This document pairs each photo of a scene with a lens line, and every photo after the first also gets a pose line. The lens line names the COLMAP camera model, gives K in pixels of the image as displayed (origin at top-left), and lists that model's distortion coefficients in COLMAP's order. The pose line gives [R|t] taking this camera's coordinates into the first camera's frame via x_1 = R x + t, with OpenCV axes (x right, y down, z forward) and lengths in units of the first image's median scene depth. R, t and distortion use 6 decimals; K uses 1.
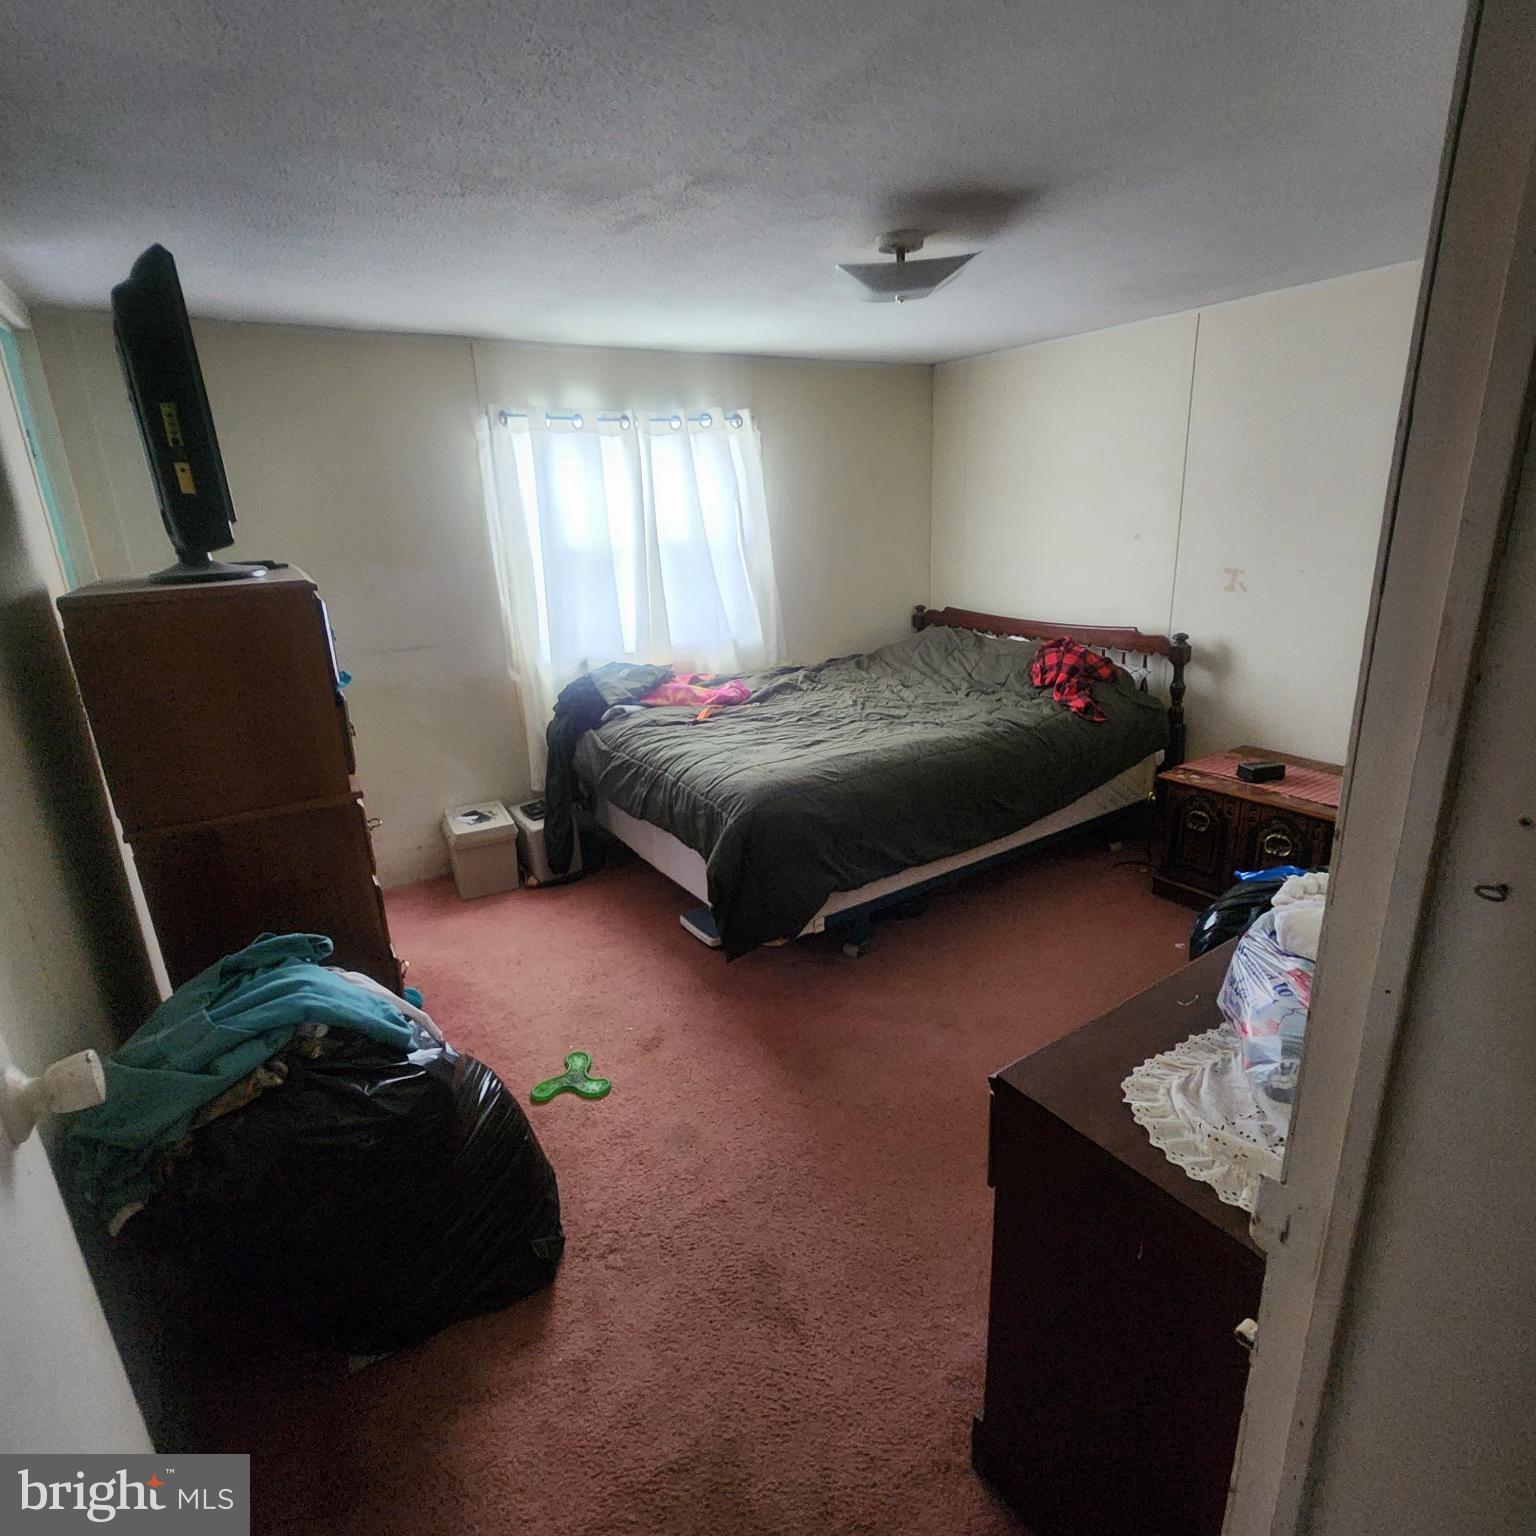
lens RADIAL K [[831.5, 0, 777.9], [0, 831.5, 768.6], [0, 0, 1]] dist [0.005284, -0.004201]
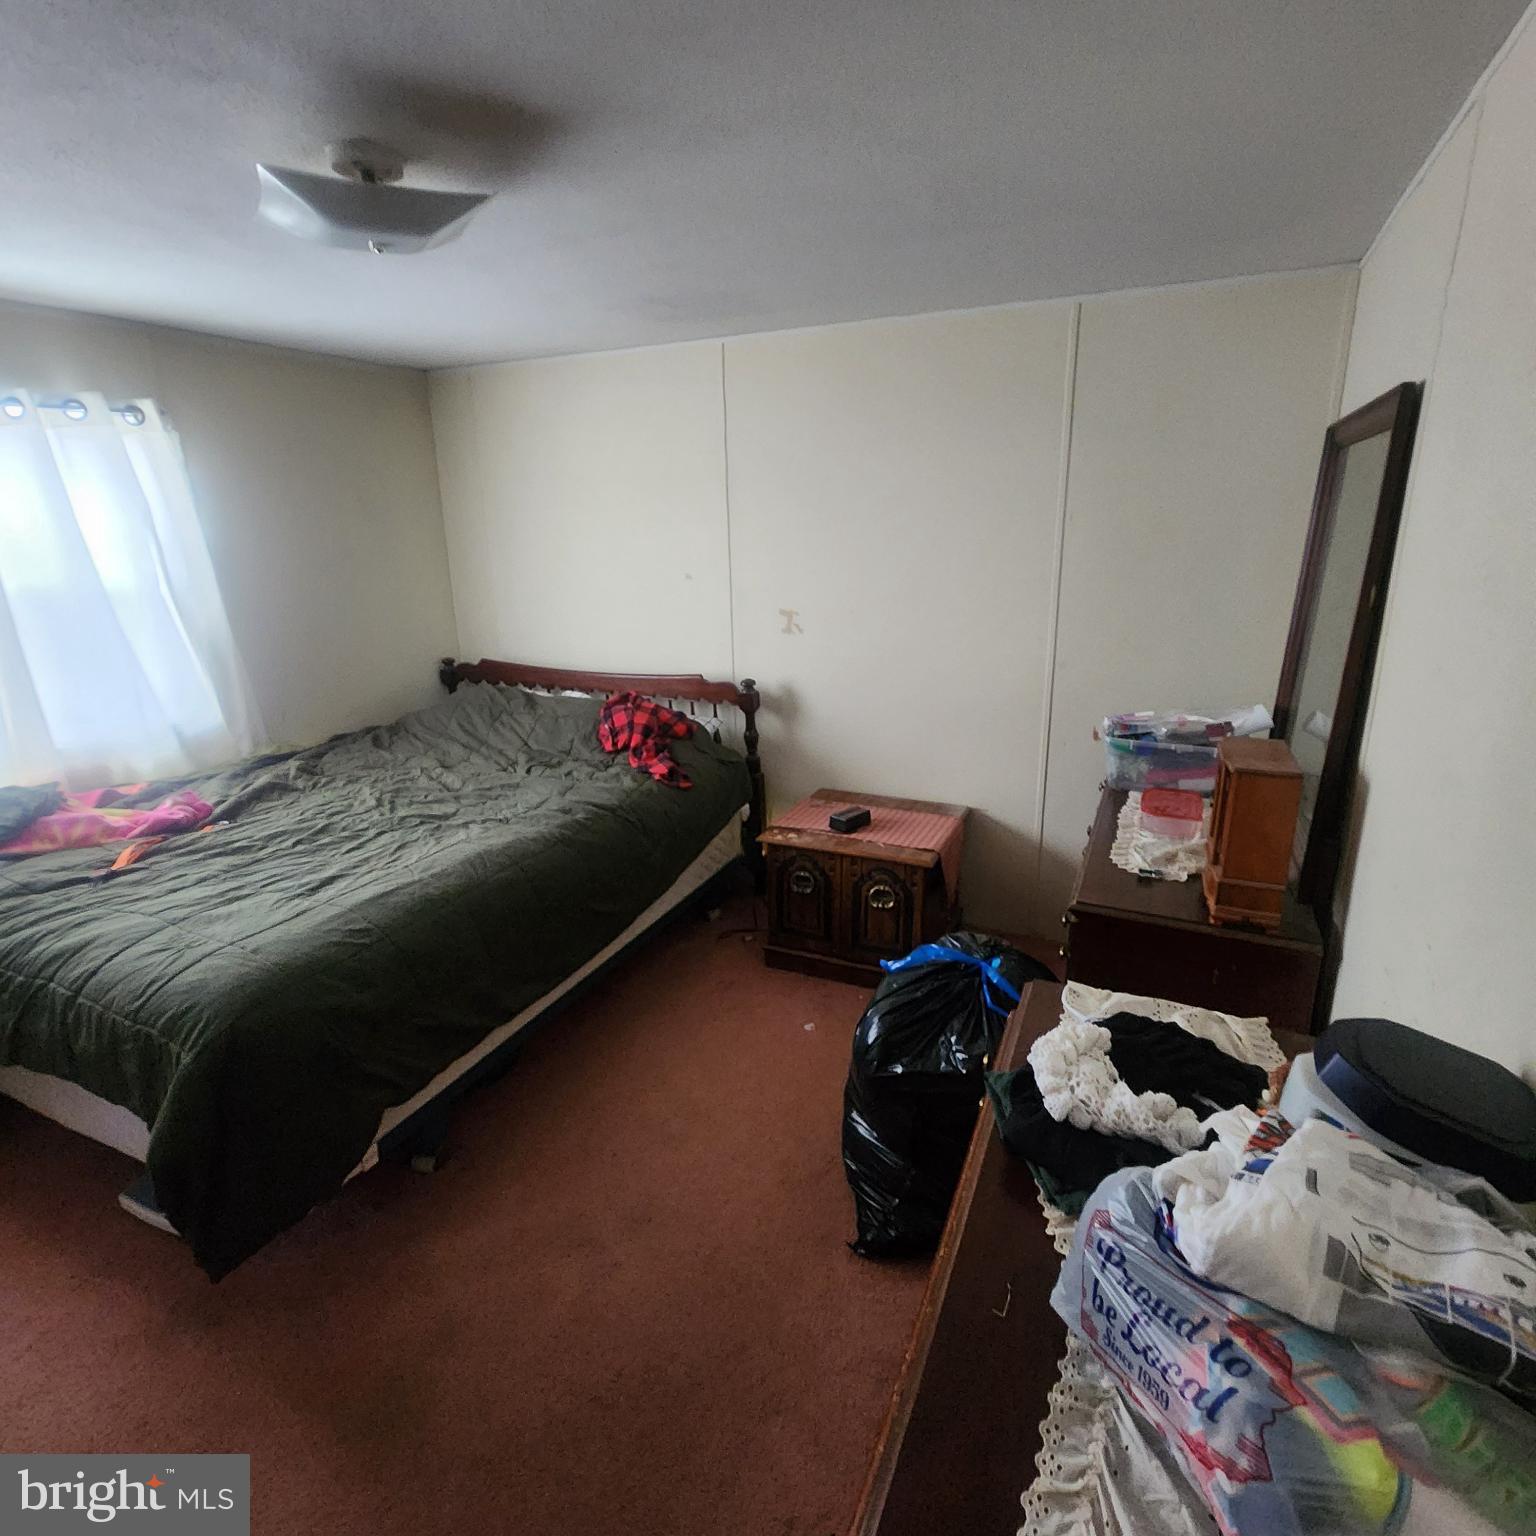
lens RADIAL K [[831.5, 0, 766.8], [0, 831.5, 754.6], [0, 0, 1]] dist [0.005284, -0.004201]
pose [[0.854313, -0.117853, 0.506222, 0.017485], [0.141328, 0.989930, -0.008043, -0.069132], [-0.500176, 0.078415, 0.862366, 0.190475]]
